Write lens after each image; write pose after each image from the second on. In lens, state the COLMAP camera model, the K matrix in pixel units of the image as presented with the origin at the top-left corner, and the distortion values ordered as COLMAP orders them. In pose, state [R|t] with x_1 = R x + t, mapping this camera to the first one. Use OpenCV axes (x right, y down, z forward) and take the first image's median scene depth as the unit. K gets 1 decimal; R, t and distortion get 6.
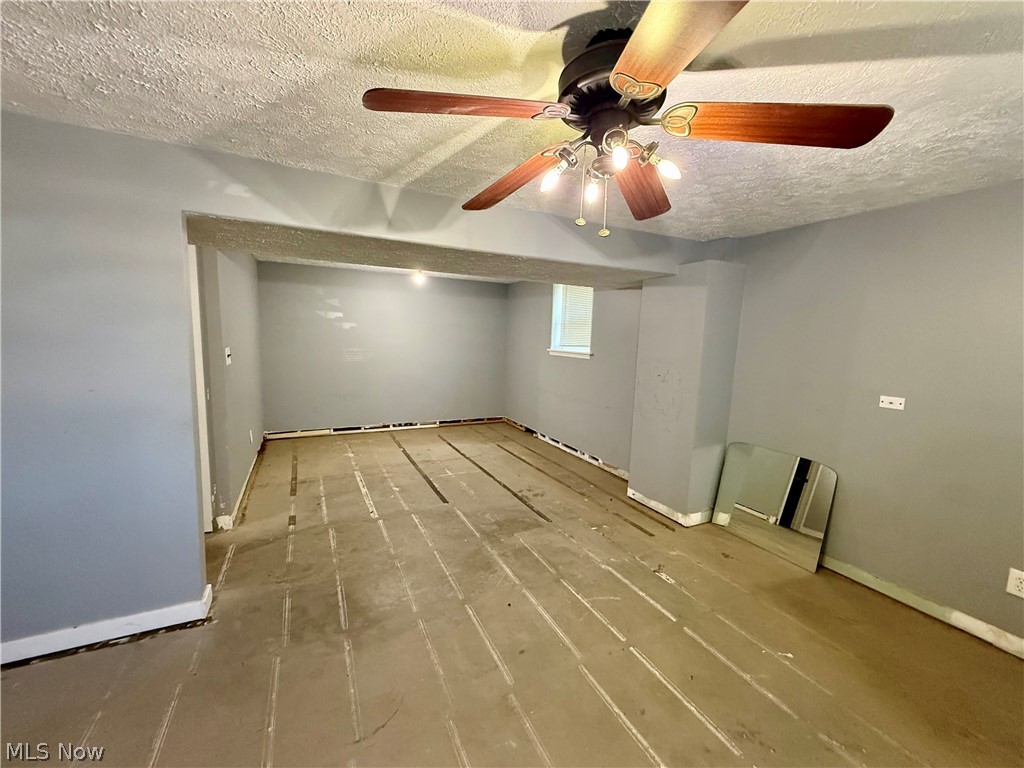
lens RADIAL K [[408.1, 0, 508.7], [0, 408.1, 383.8], [0, 0, 1]] dist [-0.000613, 0.000104]
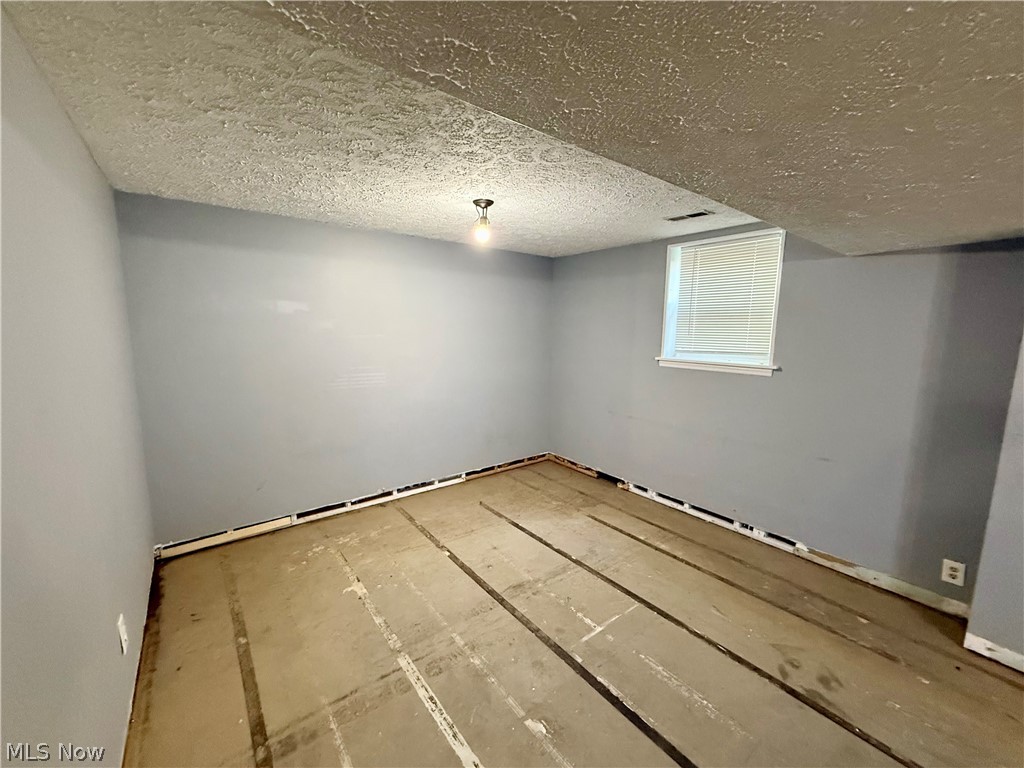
lens RADIAL K [[408.1, 0, 508.7], [0, 408.1, 383.8], [0, 0, 1]] dist [-0.000613, 0.000104]
pose [[0.980893, -0.048564, 0.188391, -0.266595], [0.044420, 0.998671, 0.026154, -0.075026], [-0.189411, -0.017286, 0.981746, 0.442203]]
